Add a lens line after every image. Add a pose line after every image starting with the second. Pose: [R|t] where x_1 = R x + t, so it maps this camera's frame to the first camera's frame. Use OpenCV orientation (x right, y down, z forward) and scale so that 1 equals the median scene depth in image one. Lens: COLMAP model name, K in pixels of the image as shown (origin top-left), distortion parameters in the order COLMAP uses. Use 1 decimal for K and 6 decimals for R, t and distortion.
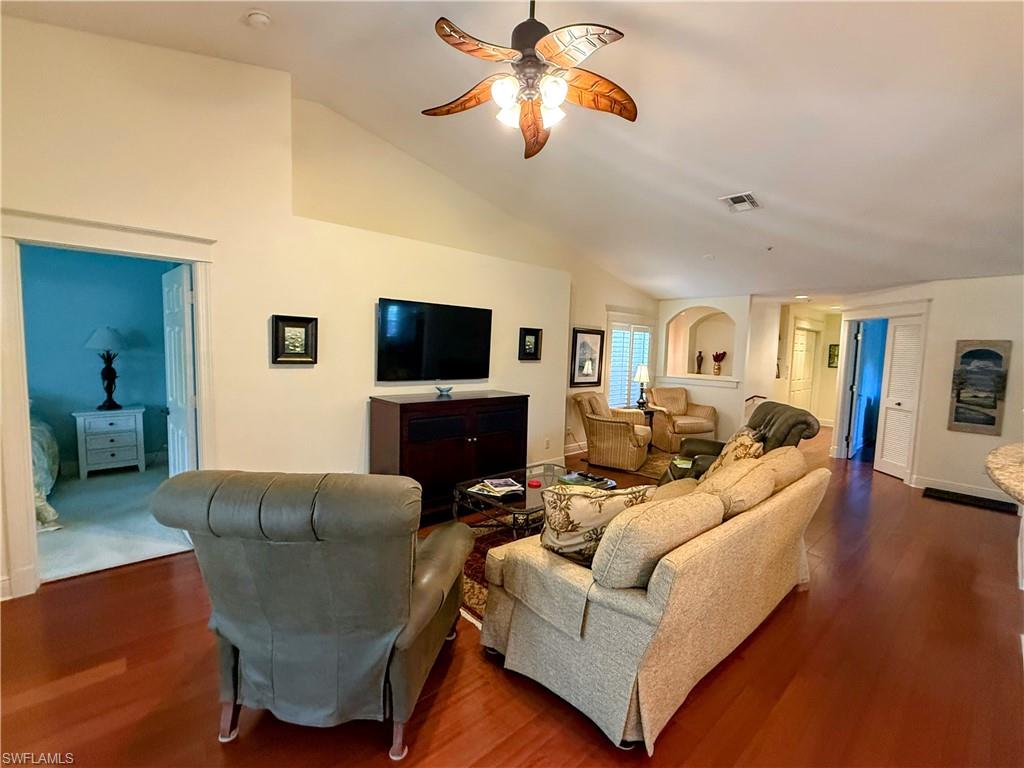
lens RADIAL K [[404.8, 0, 512.0], [0, 404.8, 384.0], [0, 0, 1]] dist [-0.001755, 0.000322]
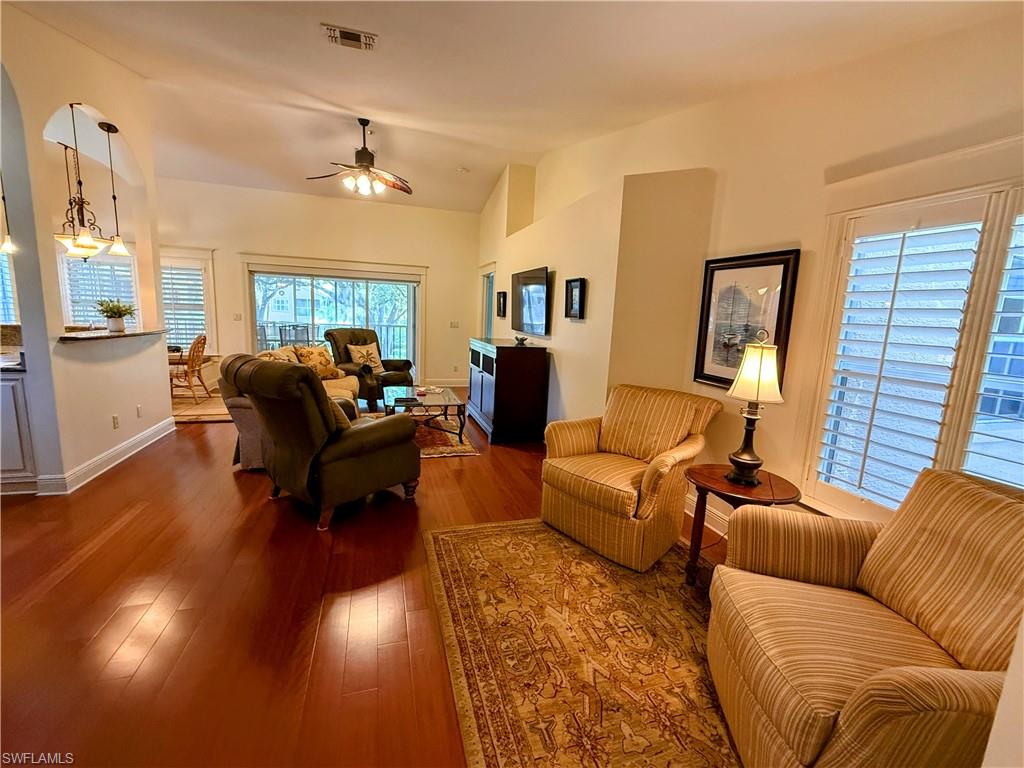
lens RADIAL K [[404.8, 0, 512.0], [0, 404.8, 384.0], [0, 0, 1]] dist [-0.001755, 0.000322]
pose [[-0.385439, 0.119156, -0.915007, 0.832224], [-0.126004, 0.975541, 0.180117, -0.060740], [0.914089, 0.184719, -0.360998, 1.155226]]
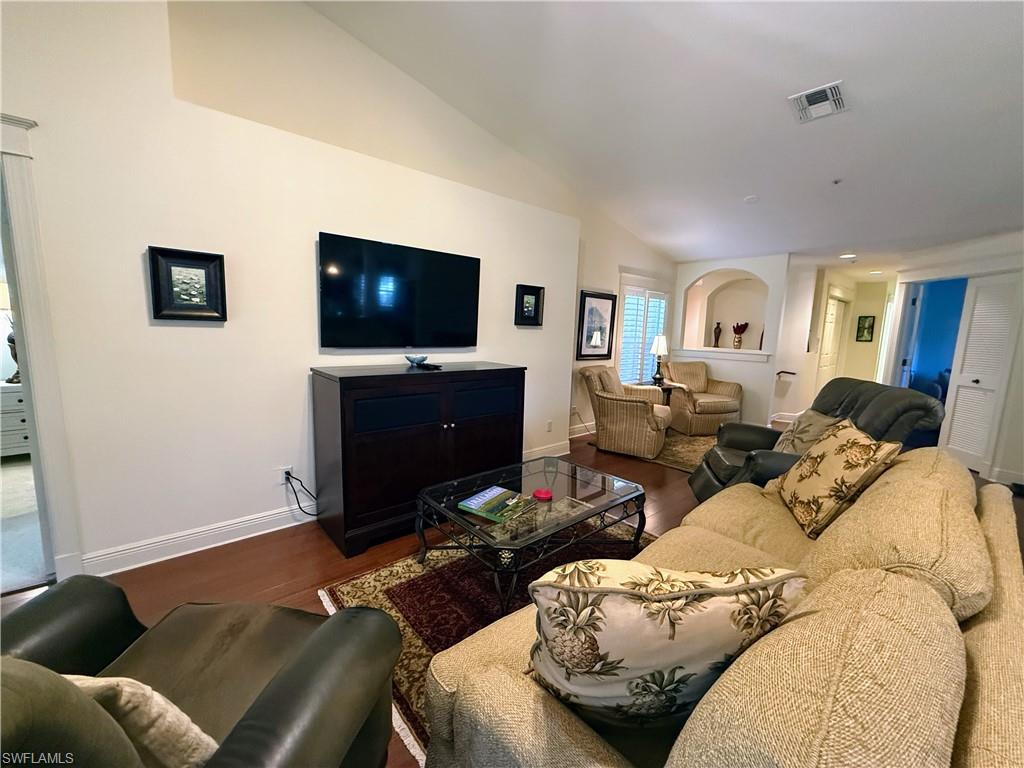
lens RADIAL K [[404.8, 0, 512.0], [0, 404.8, 384.0], [0, 0, 1]] dist [-0.001755, 0.000322]
pose [[0.999962, 0.004757, -0.007244, 0.014322], [-0.004310, 0.998165, 0.060398, 0.008507], [0.007518, -0.060365, 0.998148, 0.154395]]
